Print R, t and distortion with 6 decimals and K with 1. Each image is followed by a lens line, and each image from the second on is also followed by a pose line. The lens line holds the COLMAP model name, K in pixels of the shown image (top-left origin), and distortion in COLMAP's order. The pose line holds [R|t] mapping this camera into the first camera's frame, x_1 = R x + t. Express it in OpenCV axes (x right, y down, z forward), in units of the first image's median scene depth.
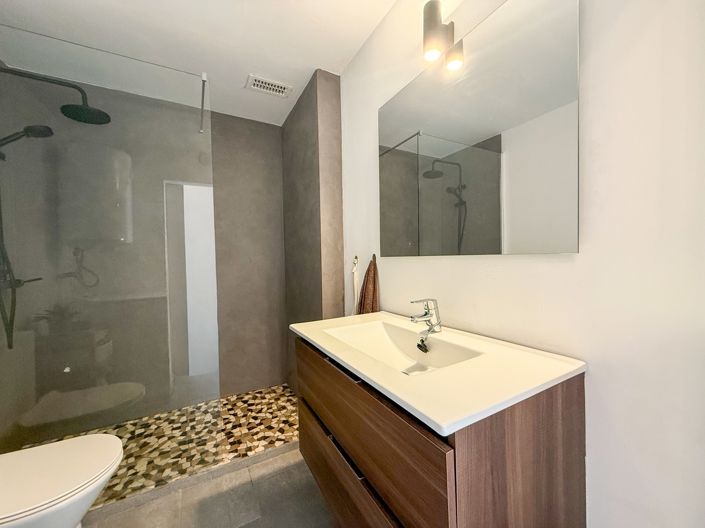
lens RADIAL K [[280.9, 0, 350.0], [0, 280.9, 263.1], [0, 0, 1]] dist [-0.007093, 0.000100]
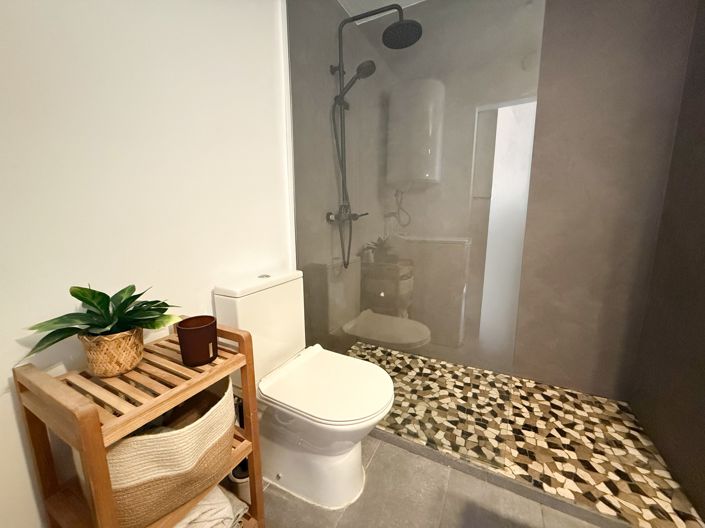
lens RADIAL K [[280.9, 0, 350.7], [0, 280.9, 266.2], [0, 0, 1]] dist [-0.007093, 0.000100]
pose [[0.540862, 0.161375, -0.825485, -0.128659], [-0.017539, 0.983373, 0.180749, 0.053597], [0.840928, -0.083282, 0.534700, 0.261600]]
